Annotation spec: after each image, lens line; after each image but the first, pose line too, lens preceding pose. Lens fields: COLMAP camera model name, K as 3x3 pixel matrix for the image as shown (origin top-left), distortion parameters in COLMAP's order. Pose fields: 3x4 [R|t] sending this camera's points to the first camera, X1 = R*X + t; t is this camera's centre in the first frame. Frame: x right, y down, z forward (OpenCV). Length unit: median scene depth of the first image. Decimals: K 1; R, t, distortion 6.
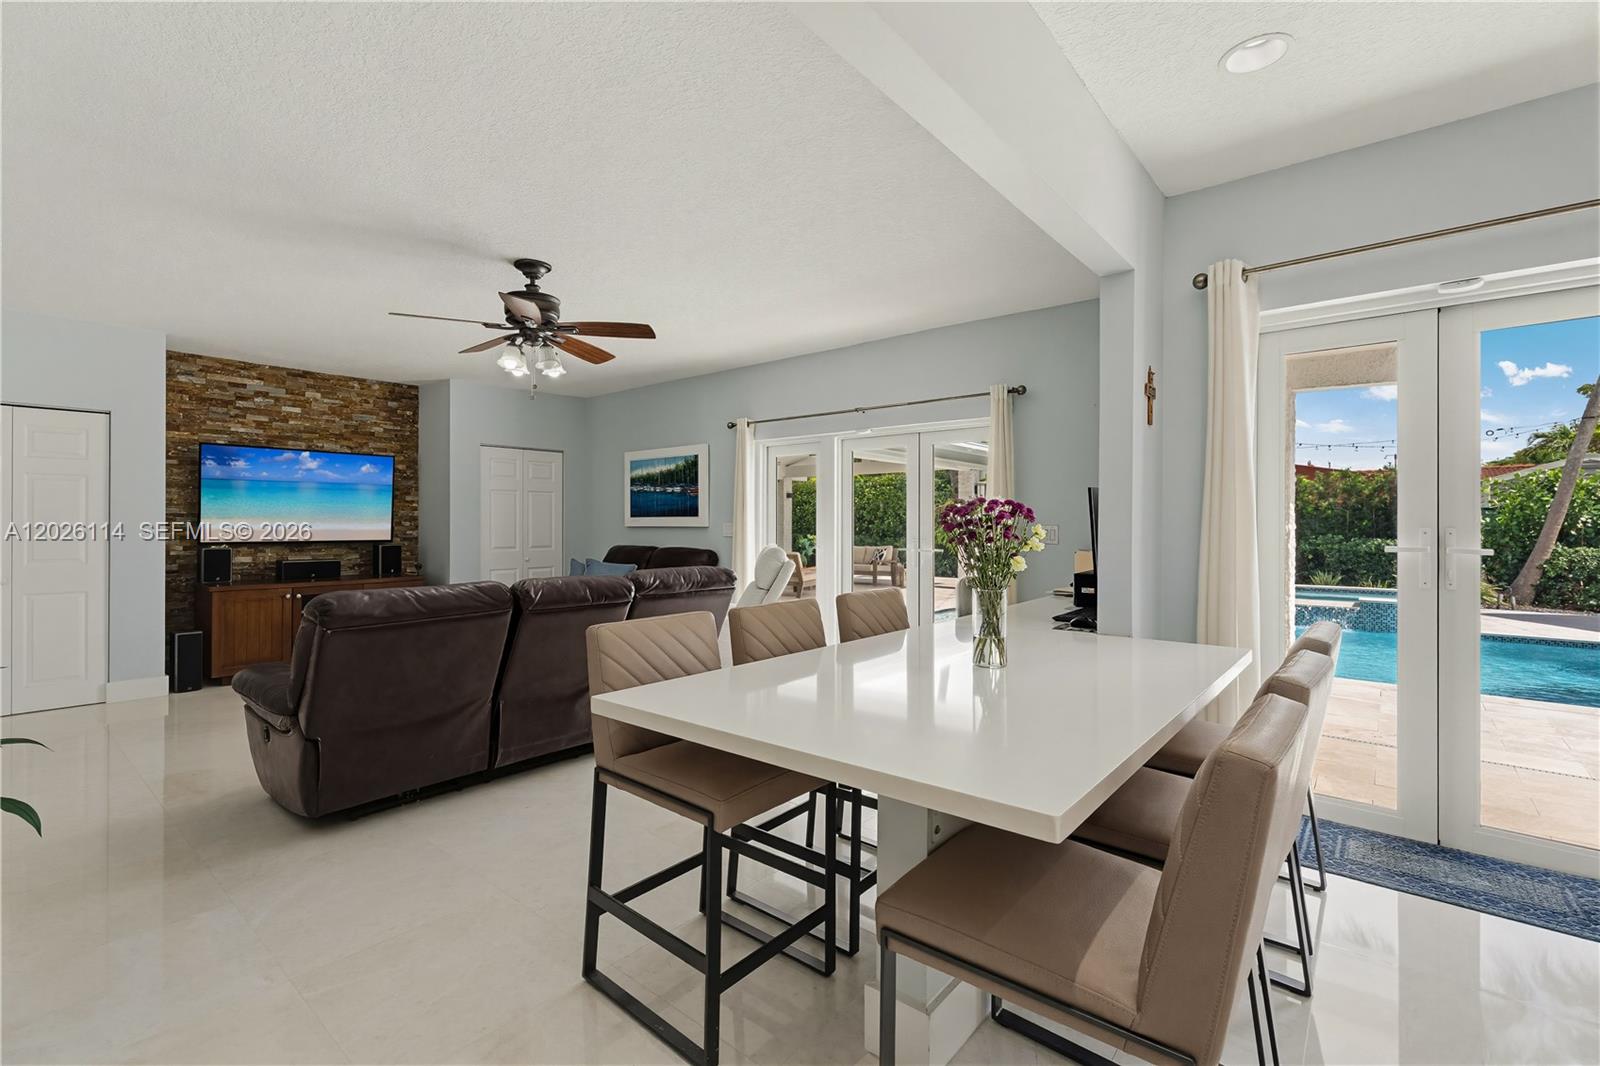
lens RADIAL K [[719.9, 0, 797.9], [0, 719.9, 527.2], [0, 0, 1]] dist [0.003268, 0.000070]
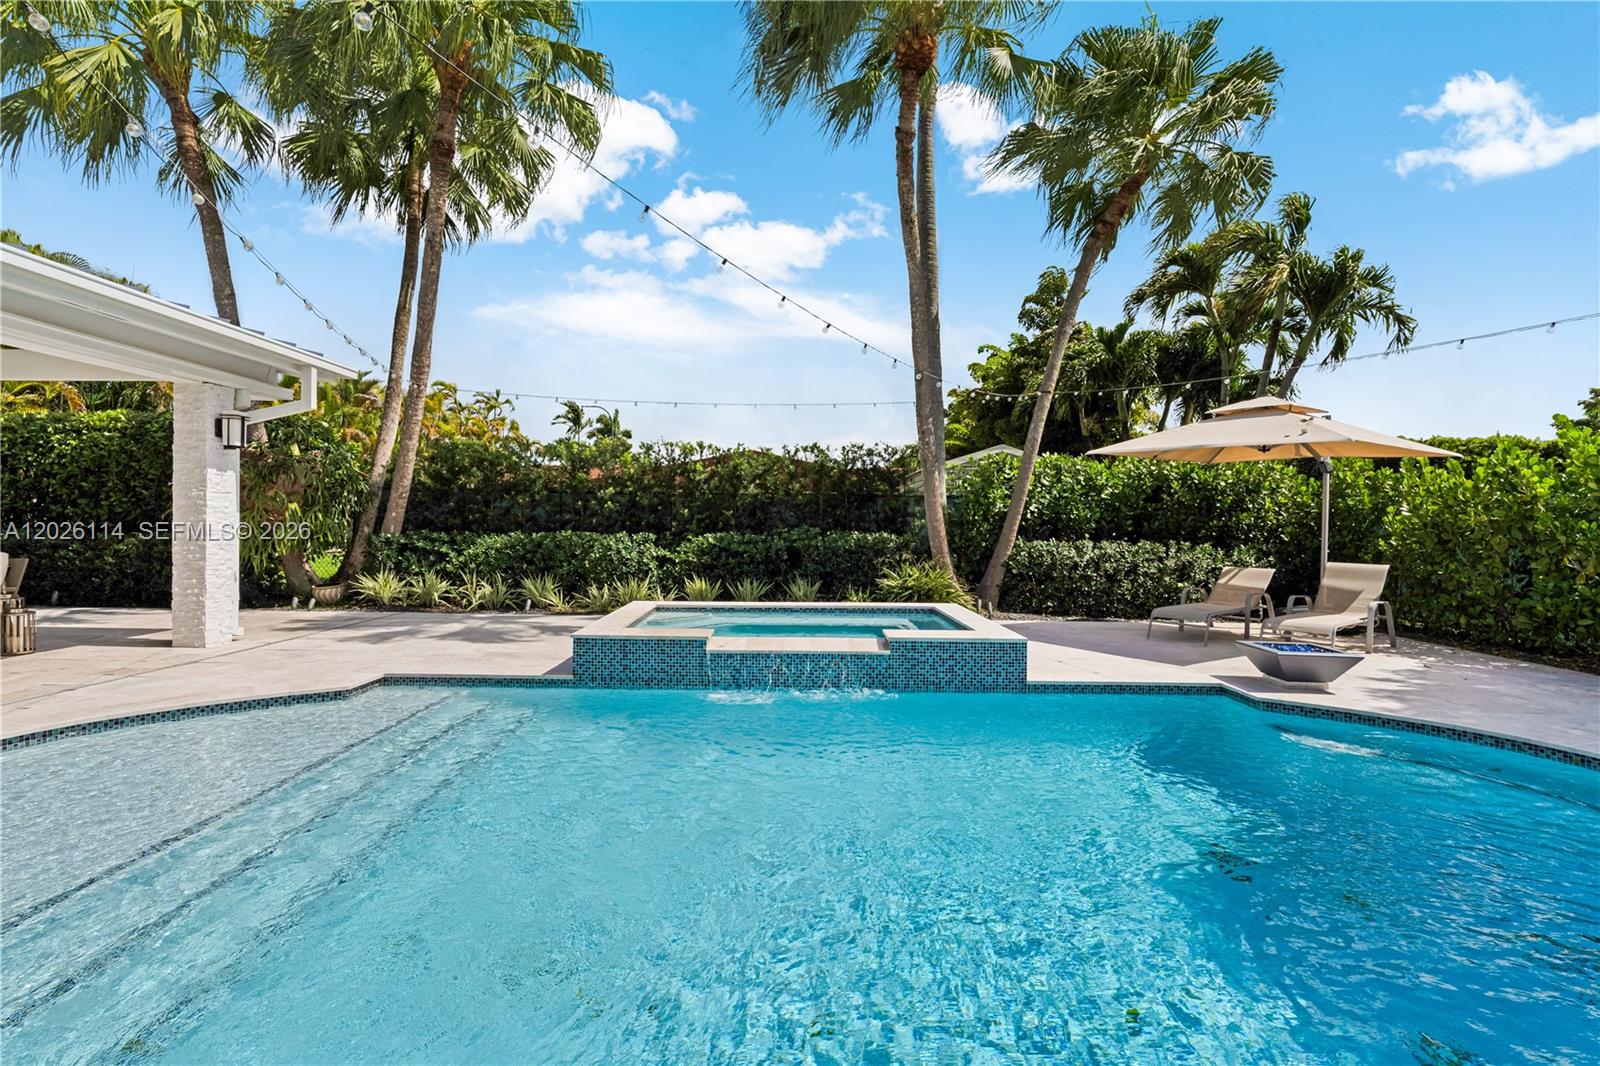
lens RADIAL K [[719.9, 0, 797.9], [0, 719.9, 527.2], [0, 0, 1]] dist [0.003268, 0.000070]
pose [[0.771175, 0.002826, 0.636617, 0.297963], [-0.005254, 0.999984, 0.001927, 0.011217], [-0.636602, -0.004831, 0.771177, 0.499197]]
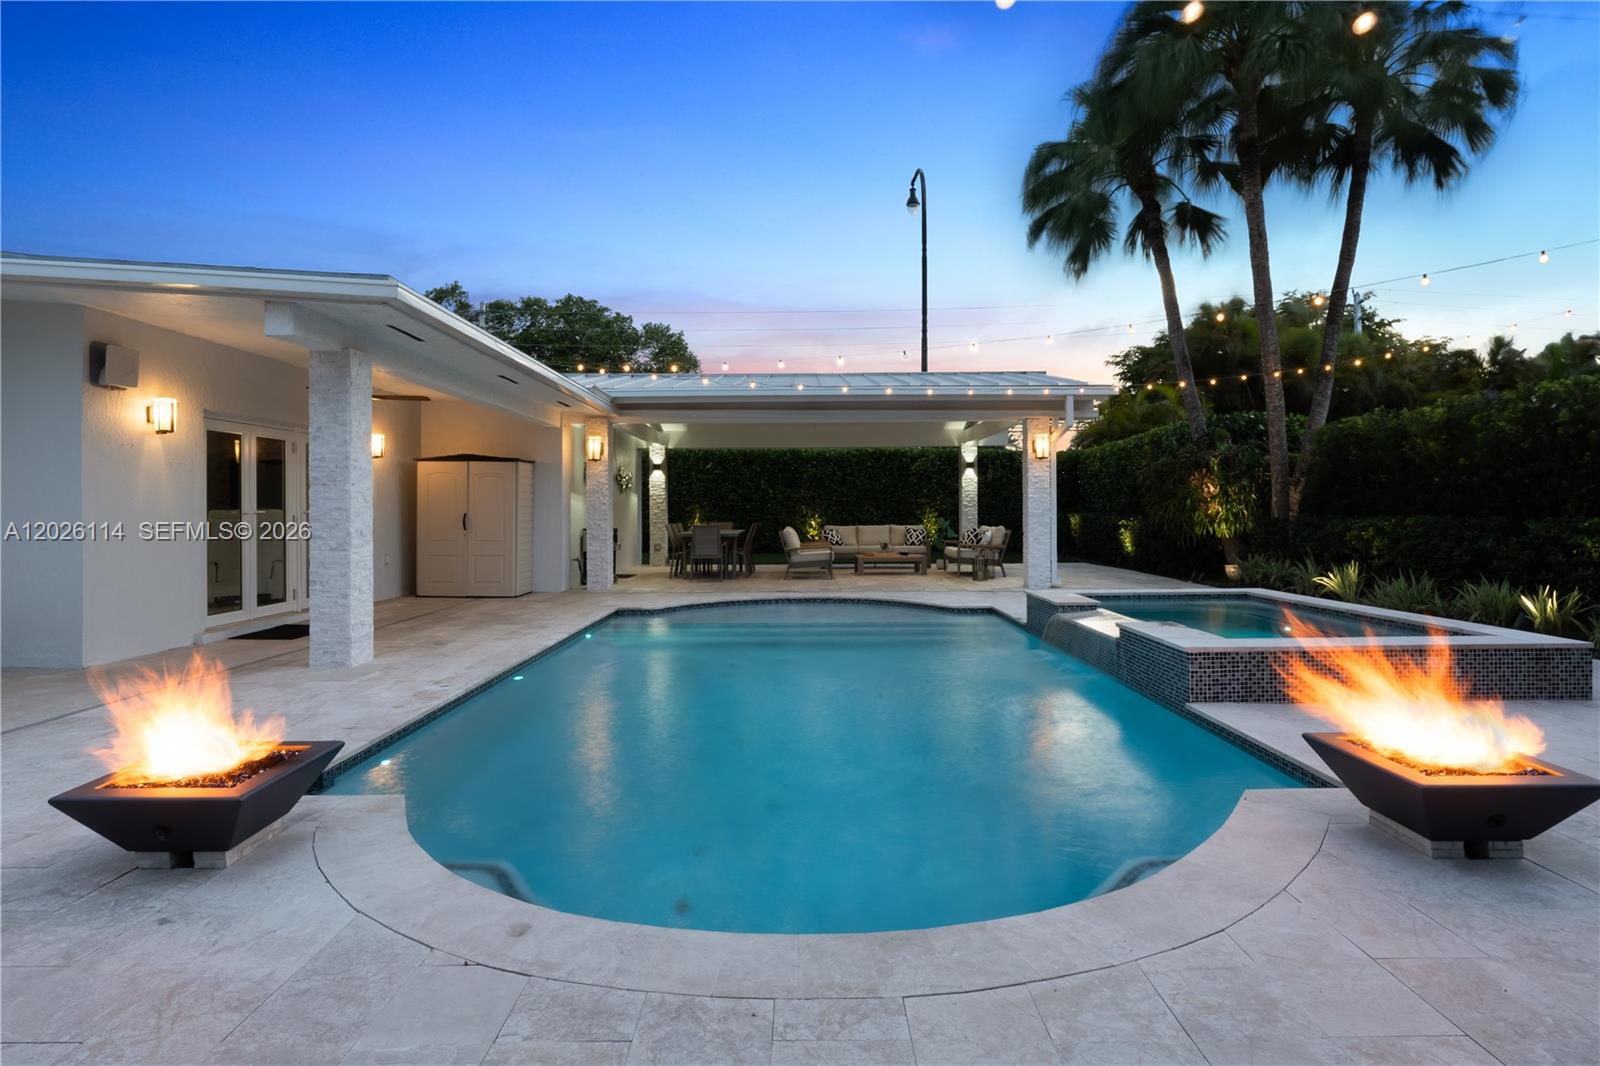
lens RADIAL K [[841.2, 0, 796.9], [0, 841.2, 509.2], [0, 0, 1]] dist [-0.008102, -0.001280]
pose [[0.638832, -0.005505, -0.769327, 0.899790], [0.002213, 0.999983, -0.005318, 0.017436], [0.769343, 0.001695, 0.638834, 0.353568]]
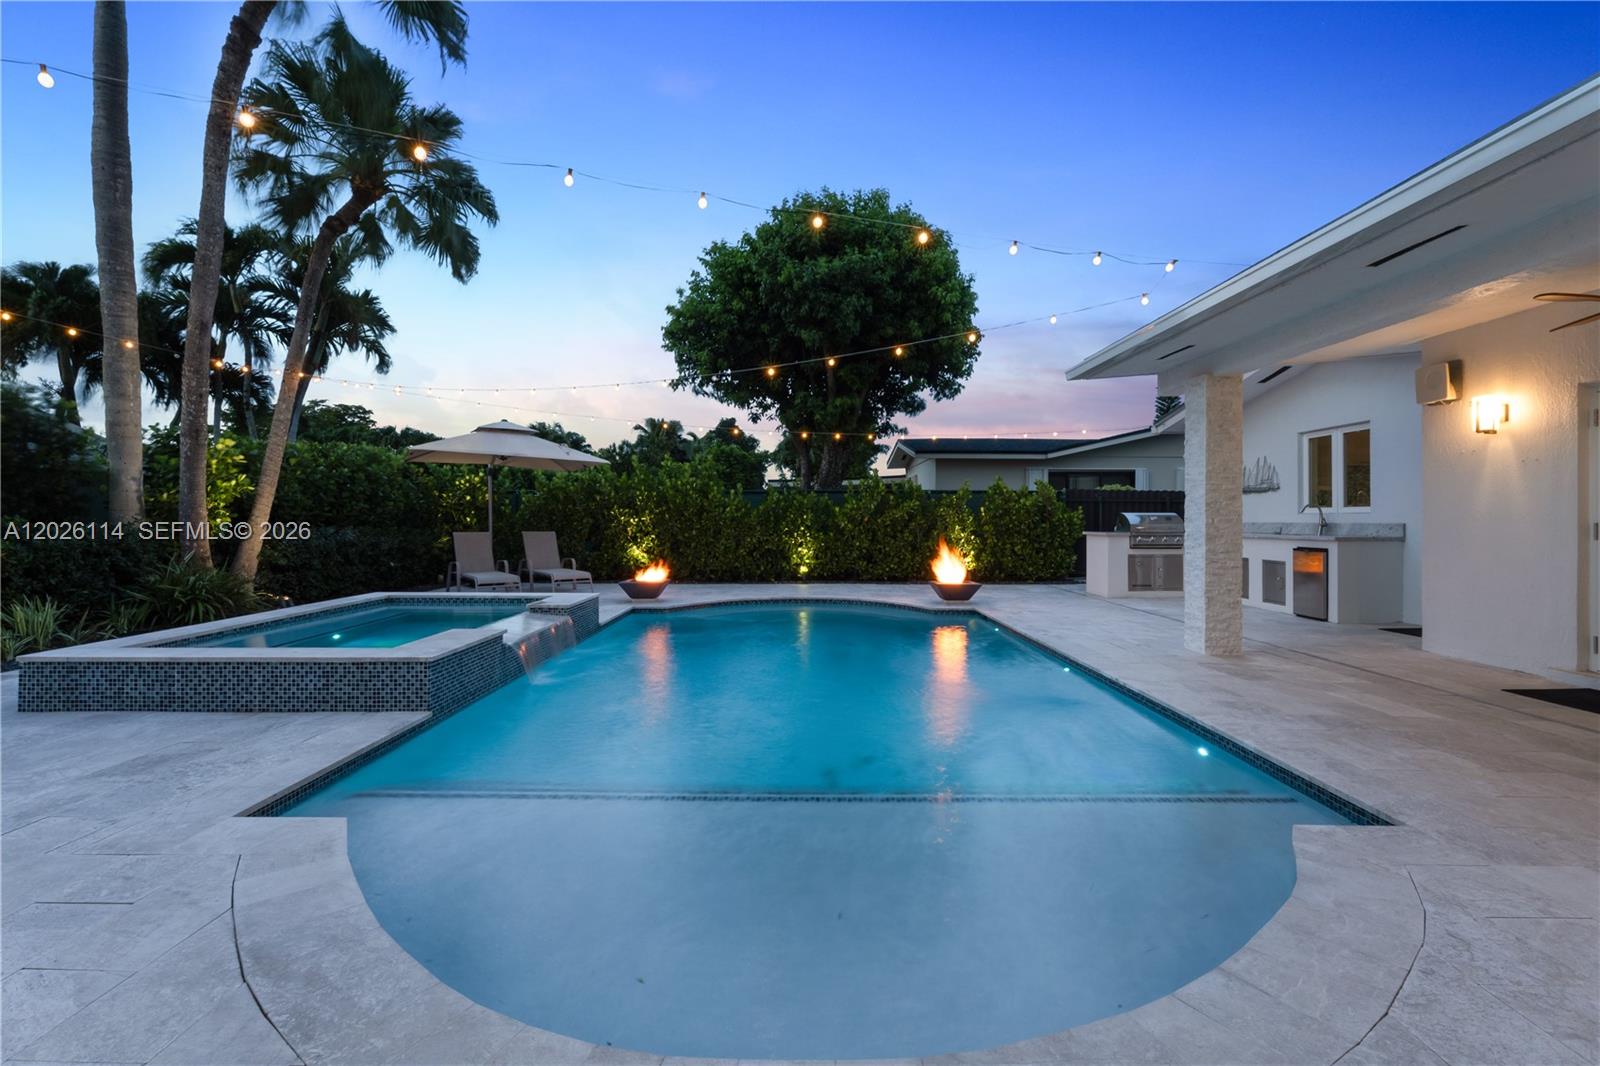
lens RADIAL K [[695.1, 0, 802.3], [0, 695.1, 529.1], [0, 0, 1]] dist [-0.015924, 0.000158]
pose [[-0.639368, -0.011904, 0.768809, 0.110683], [0.002104, 0.999849, 0.017231, 0.014679], [-0.768898, 0.012635, -0.639247, 1.019873]]
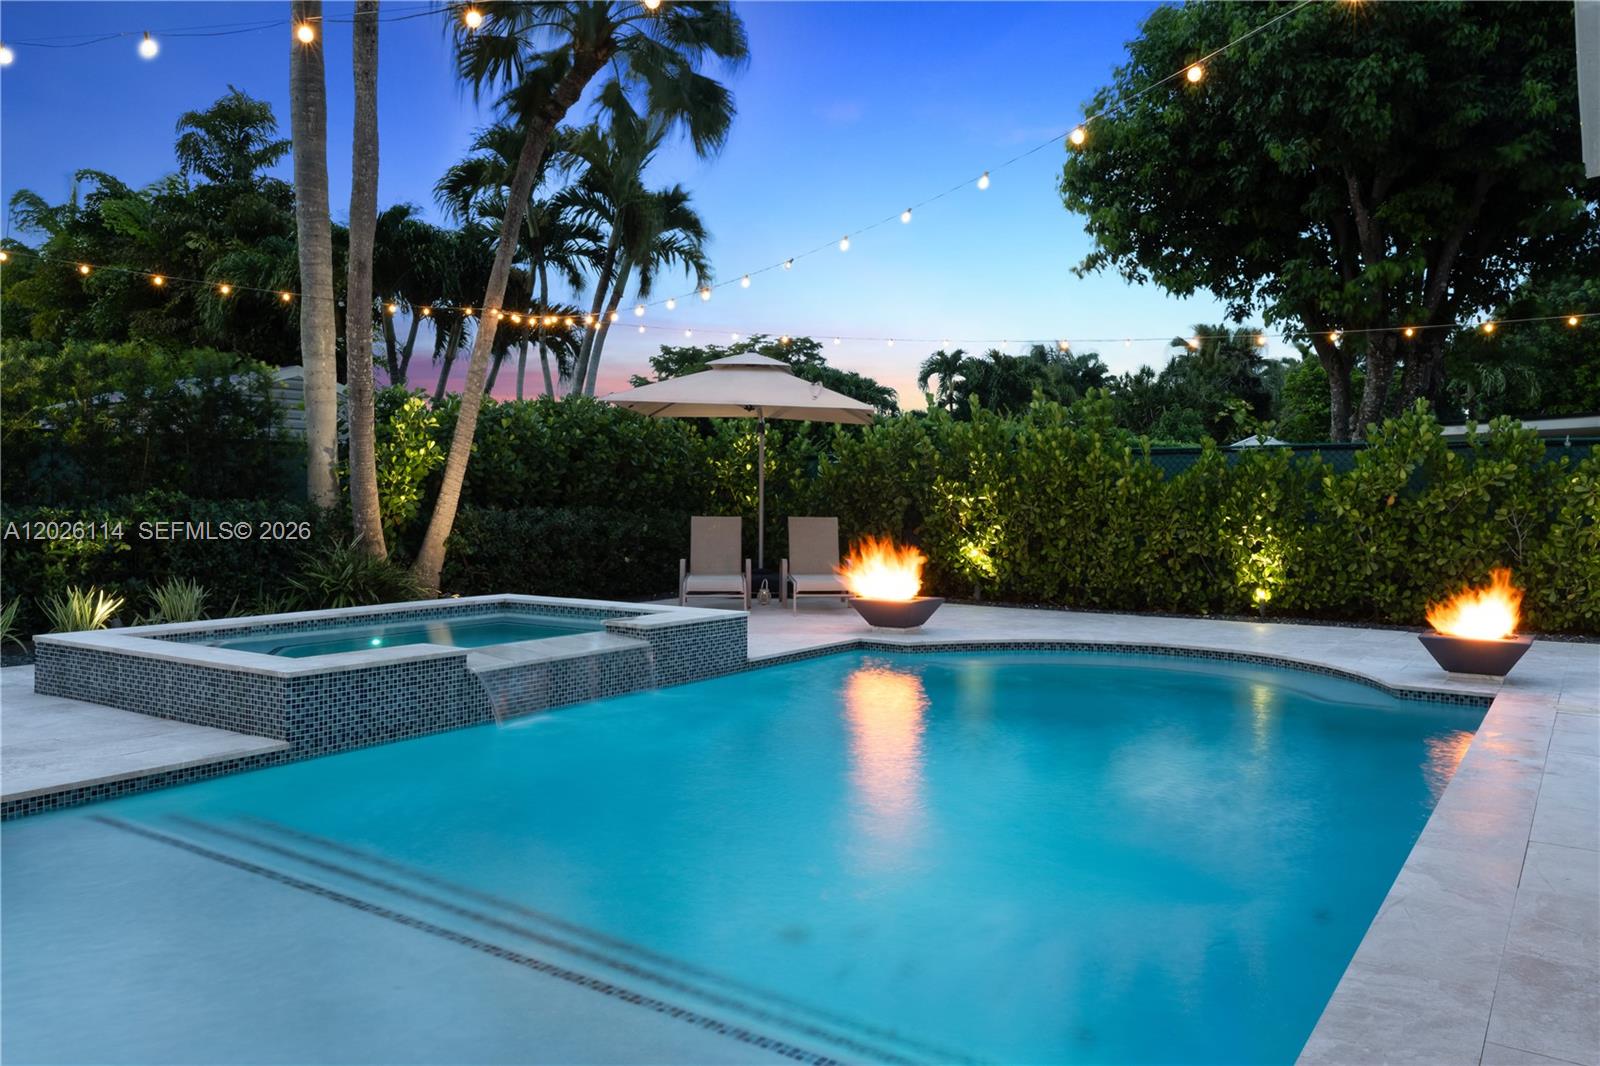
lens RADIAL K [[1161.0, 0, 795.1], [0, 1161.0, 501.1], [0, 0, 1]] dist [-0.002303, 0.006180]
pose [[-0.092560, -0.004008, 0.995699, 0.028087], [-0.000575, 0.999992, 0.003972, 0.015232], [-0.995707, -0.000205, -0.092562, 0.797281]]
